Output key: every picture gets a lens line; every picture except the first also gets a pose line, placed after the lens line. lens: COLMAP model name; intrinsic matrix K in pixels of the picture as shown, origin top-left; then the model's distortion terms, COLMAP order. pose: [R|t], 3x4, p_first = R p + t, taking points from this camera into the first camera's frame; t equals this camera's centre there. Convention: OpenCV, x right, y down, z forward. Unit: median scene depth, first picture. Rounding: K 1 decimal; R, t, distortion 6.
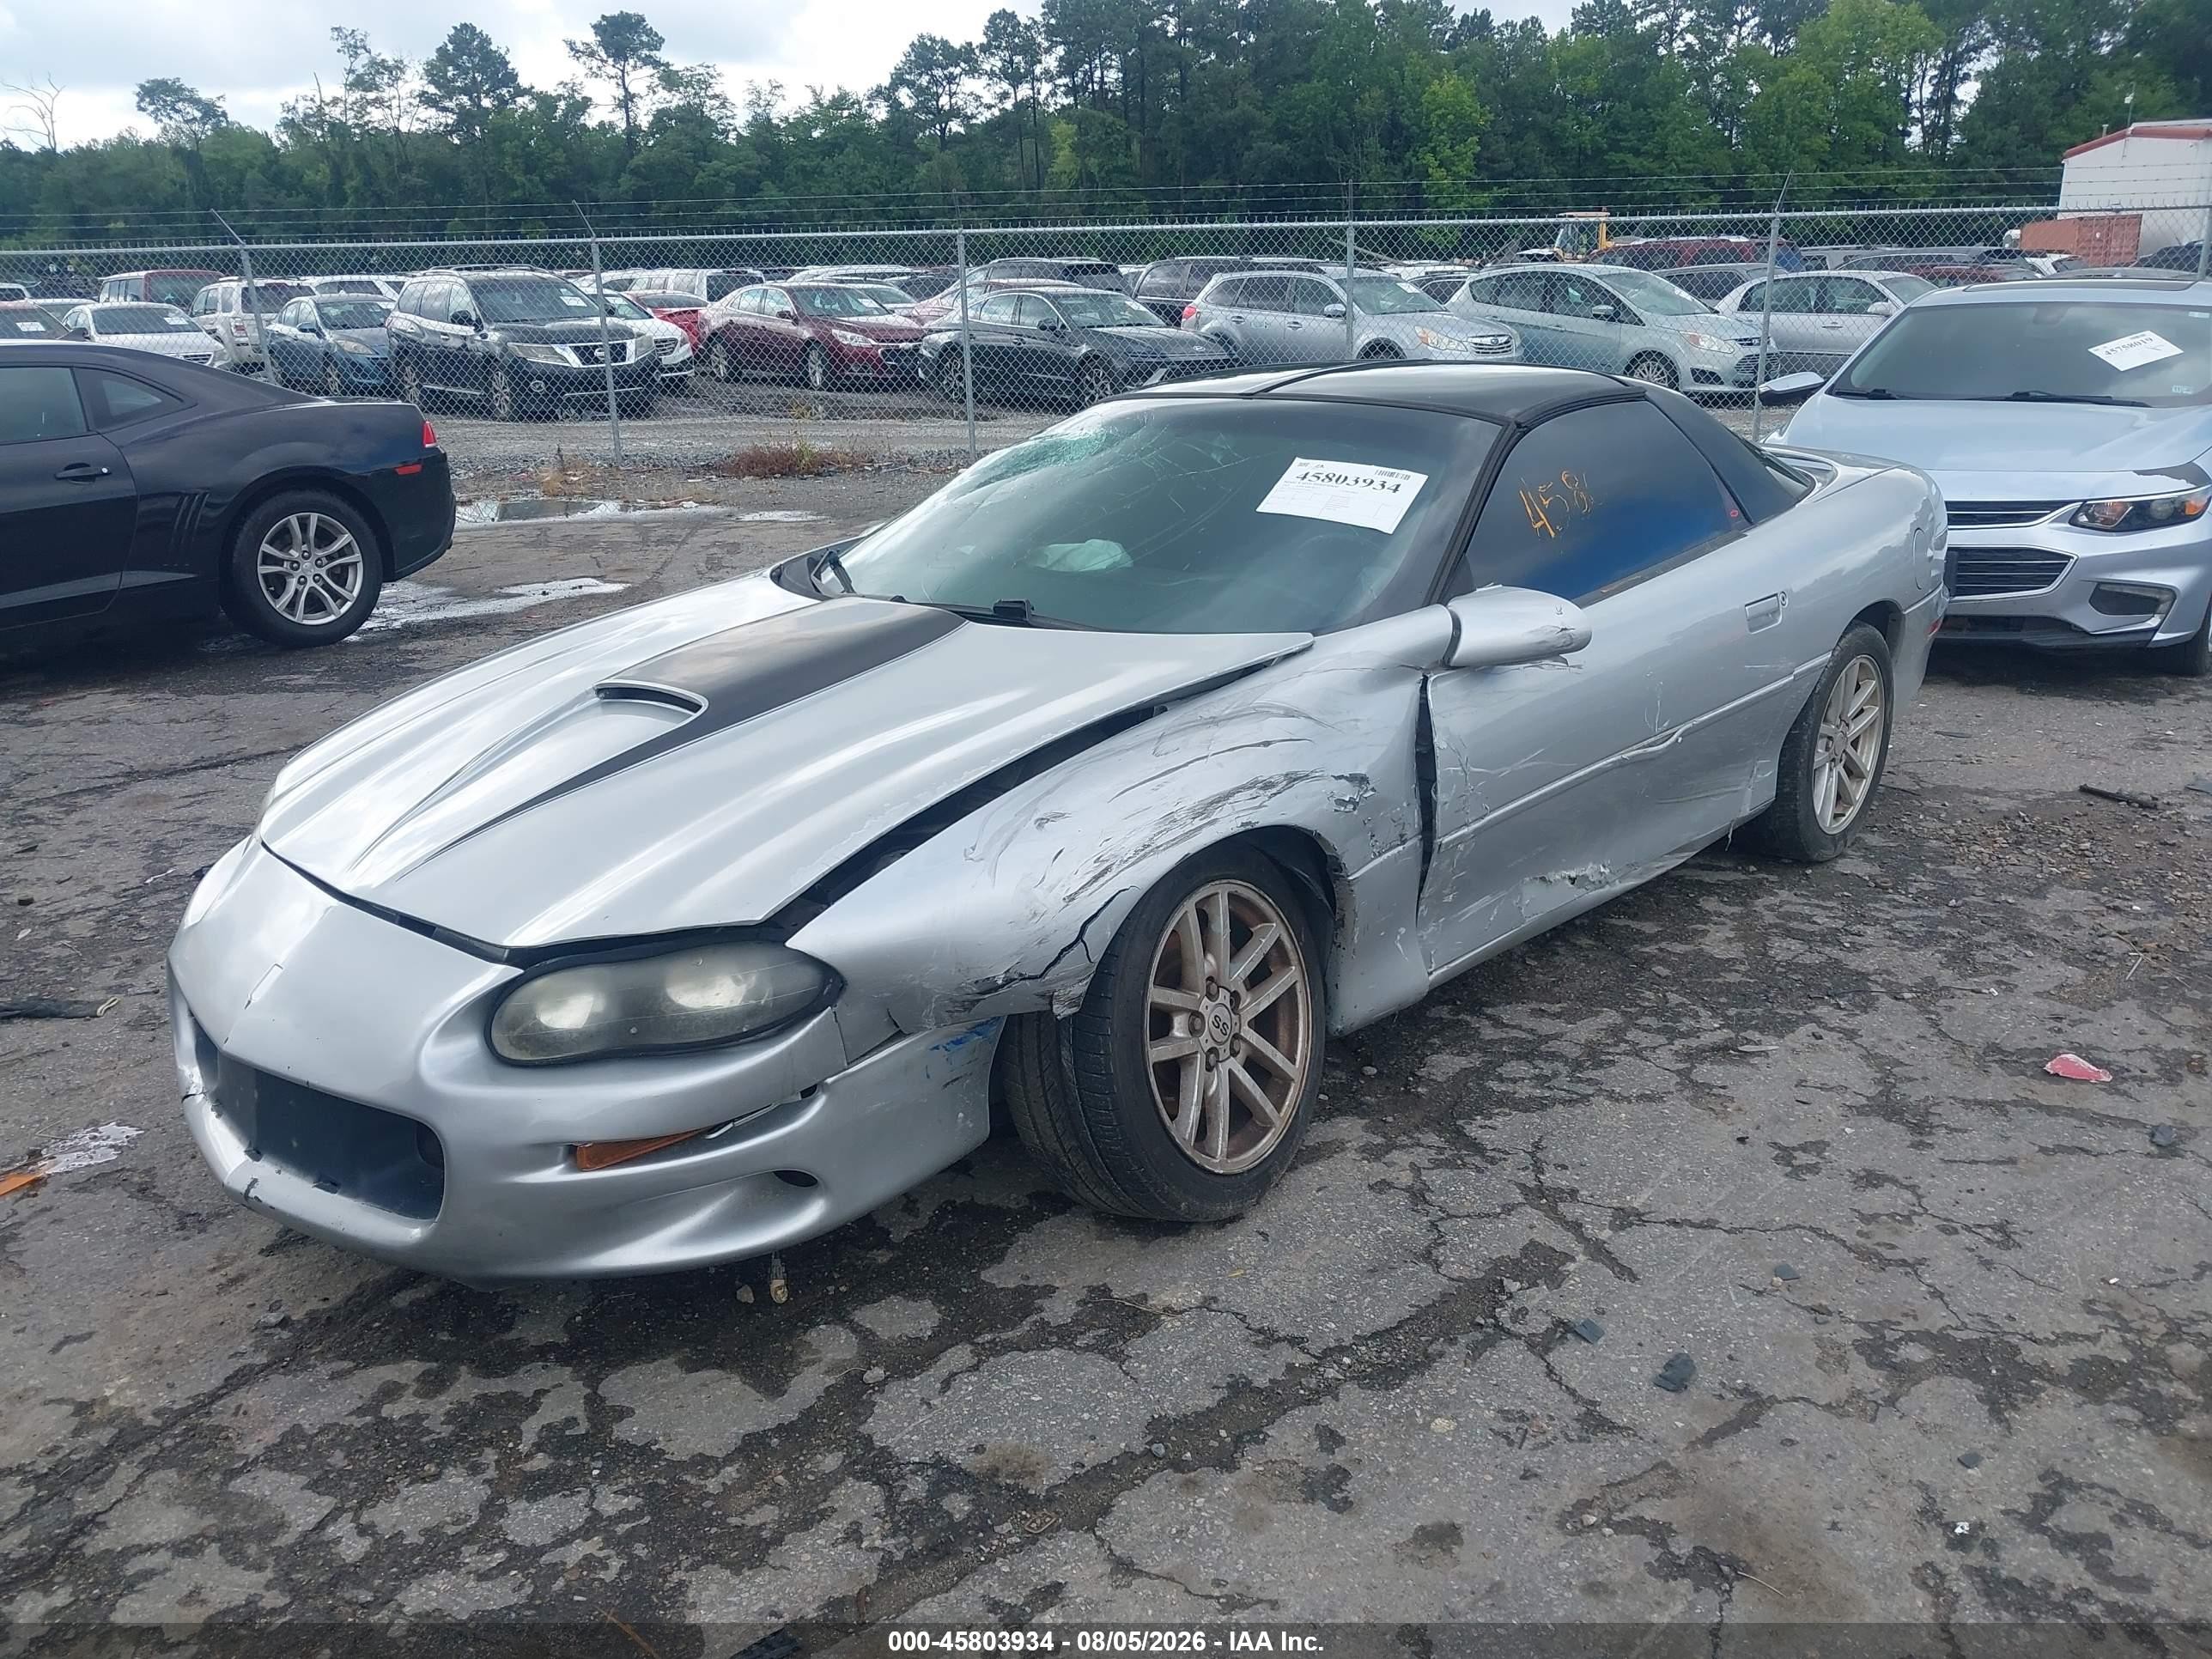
lens RADIAL K [[1749.6, 0, 1110.1], [0, 1749.6, 858.0], [0, 0, 1]] dist [0.000211, -0.000601]
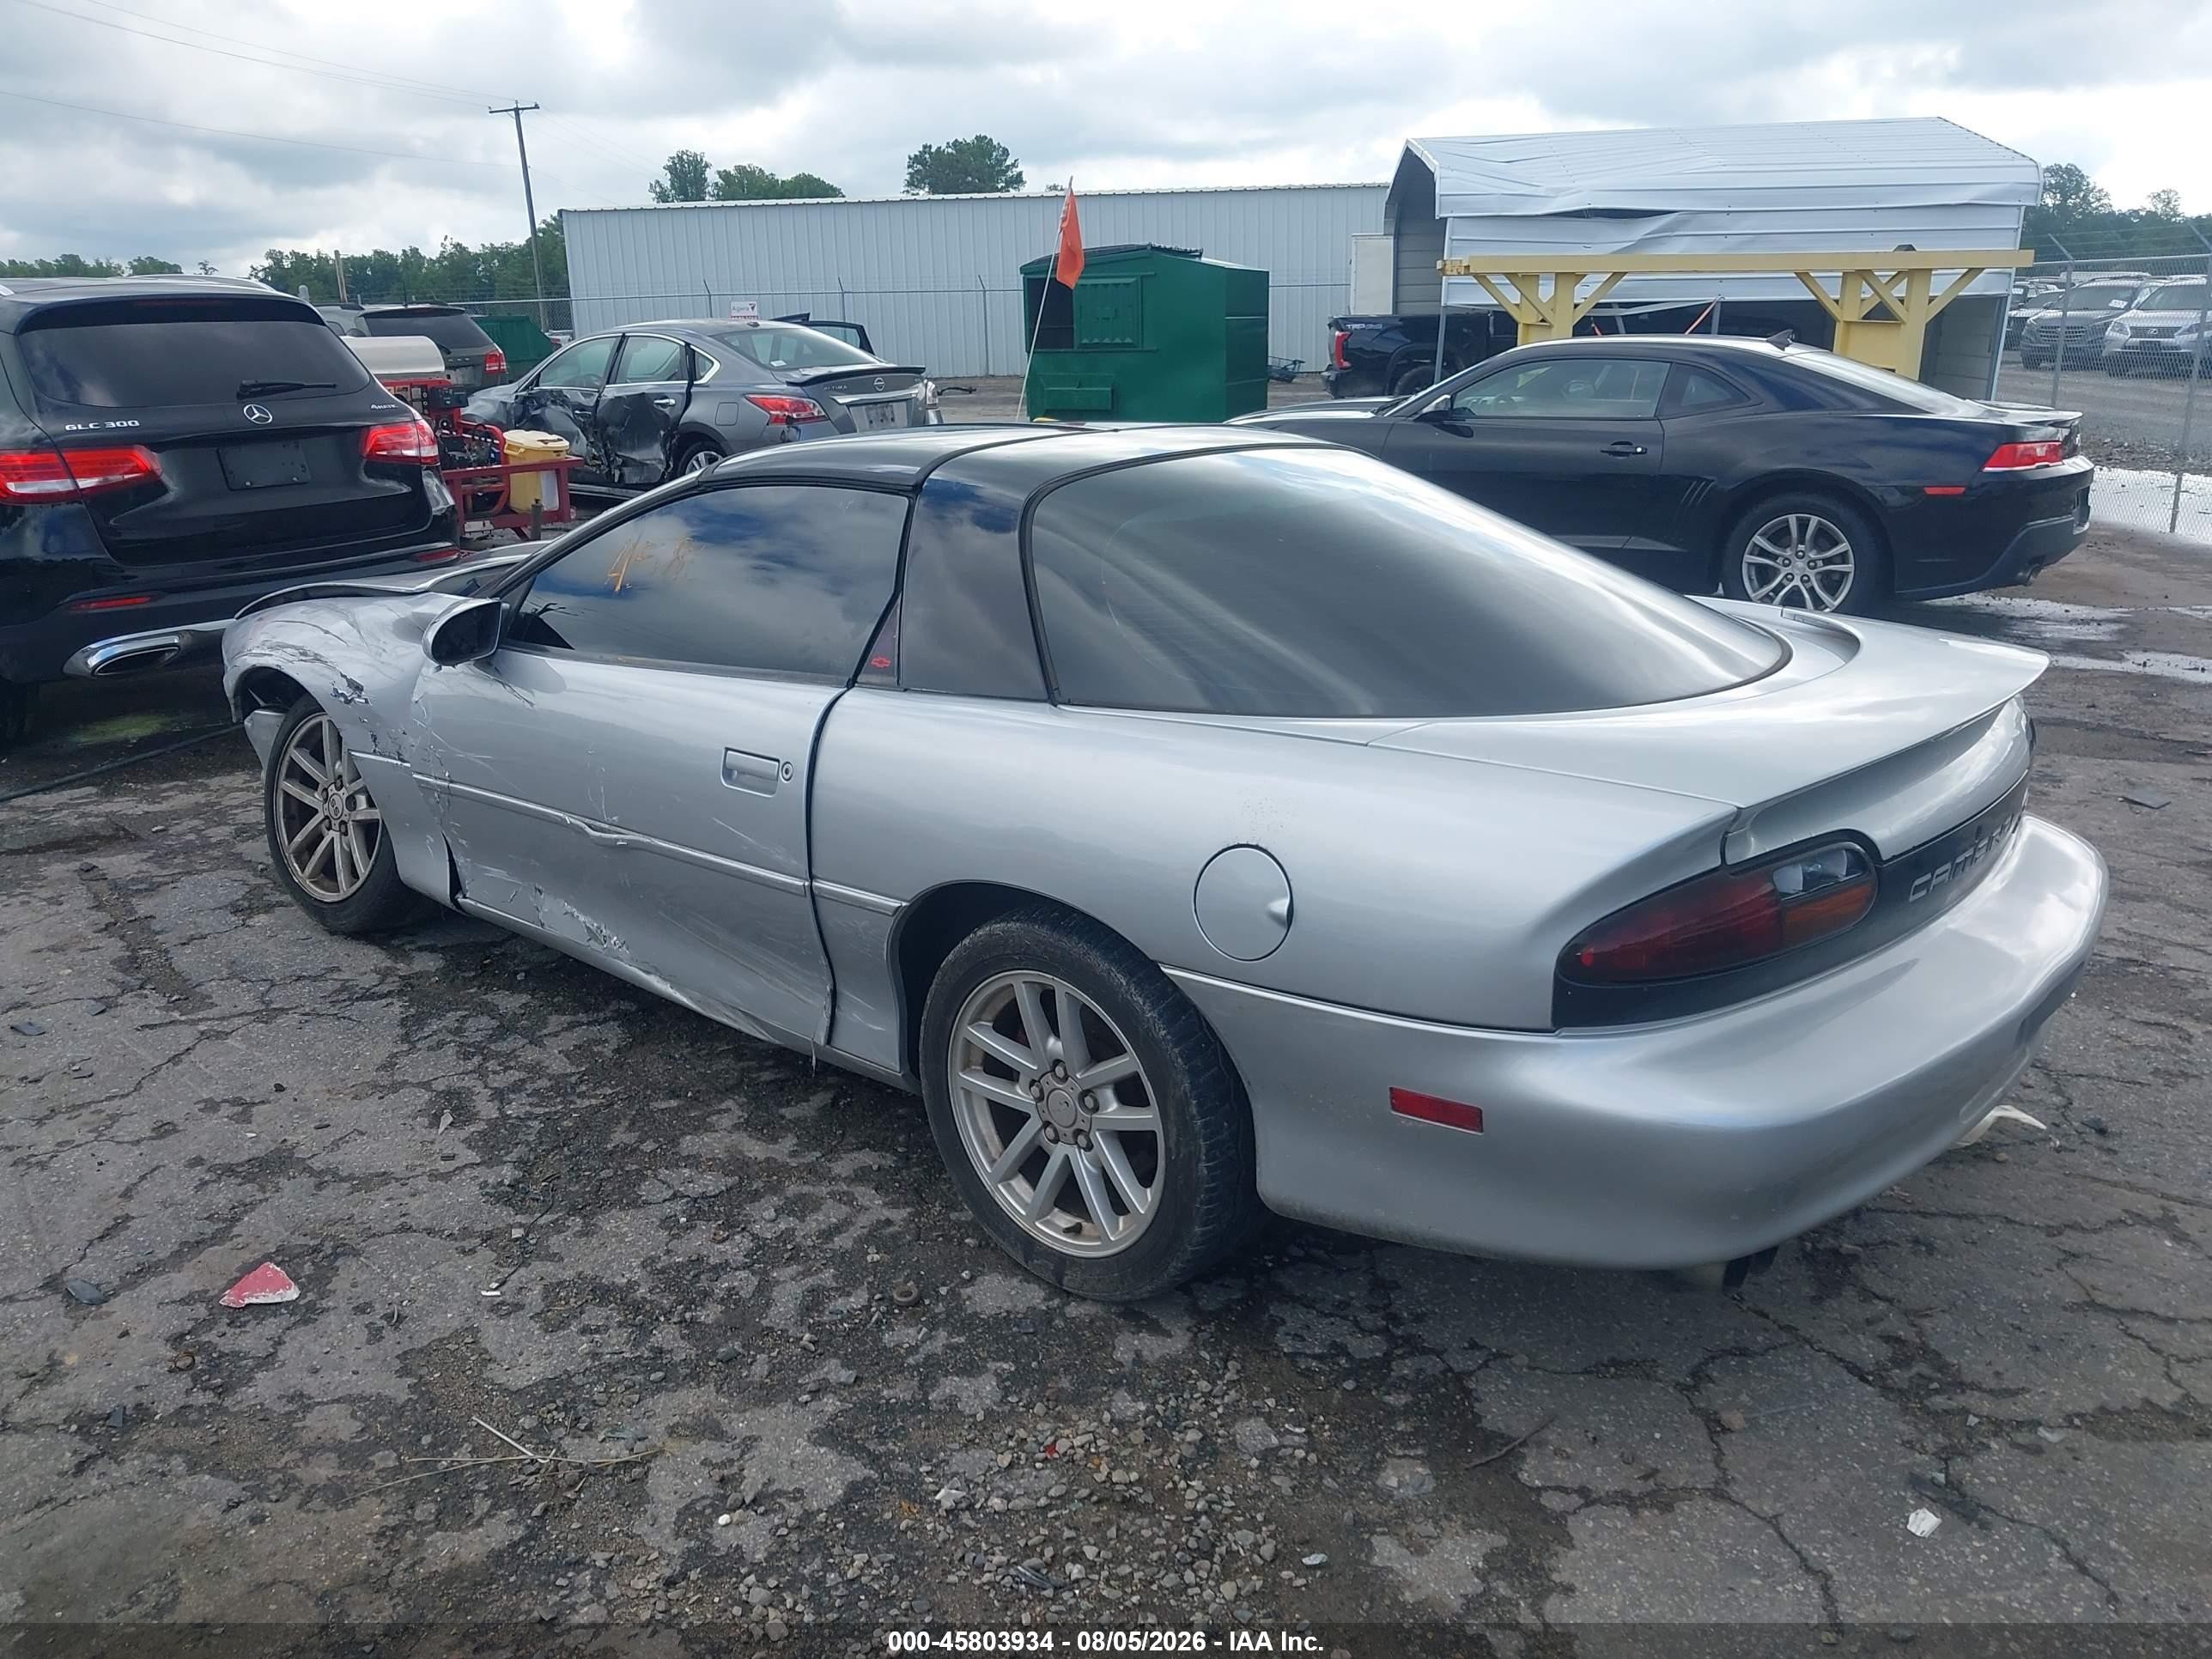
lens RADIAL K [[1755.5, 0, 1113.3], [0, 1755.5, 823.1], [0, 0, 1]] dist [-0.003340, -0.005756]
pose [[0.021379, 0.301143, -0.953339, 0.952327], [-0.305707, 0.909854, 0.280551, -0.326652], [0.951886, 0.285444, 0.111513, 0.905895]]
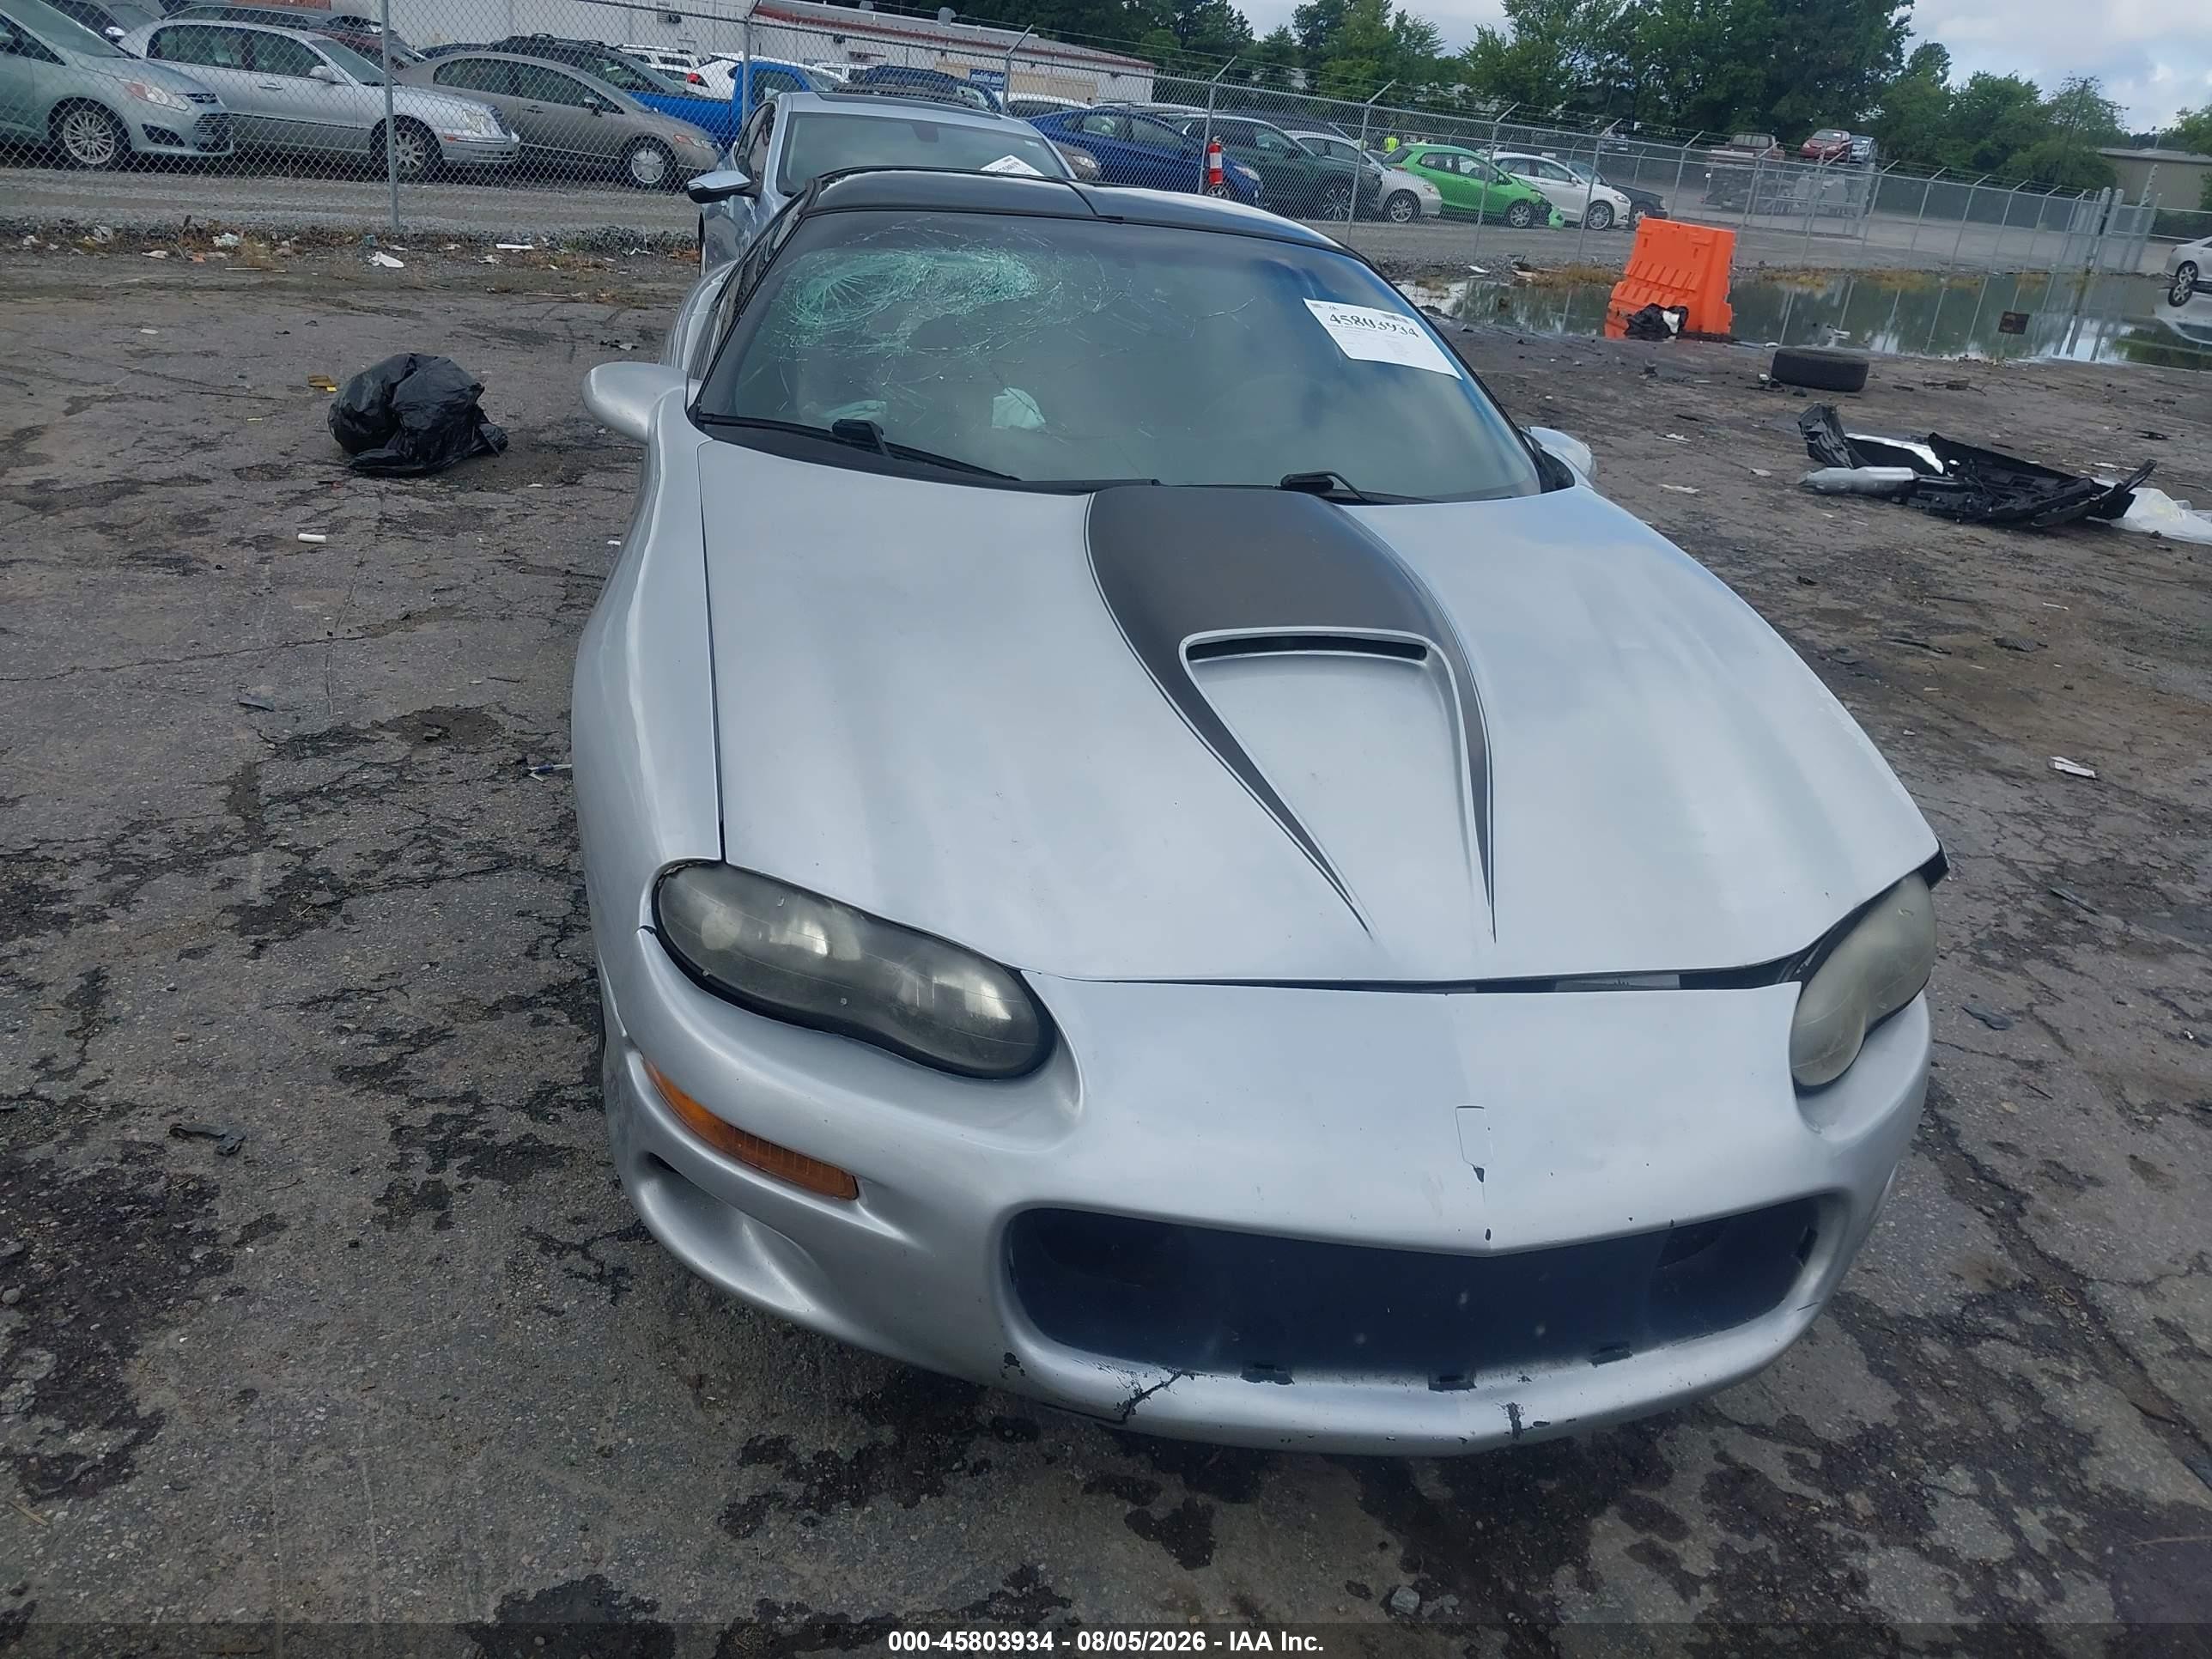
lens RADIAL K [[1767.6, 0, 1108.8], [0, 1767.6, 824.1], [0, 0, 1]] dist [-0.007767, 0.004612]
pose [[0.584555, -0.227774, 0.778726, -0.582753], [0.145973, 0.973649, 0.175213, -0.100024], [-0.798115, 0.011252, 0.602400, 0.380925]]
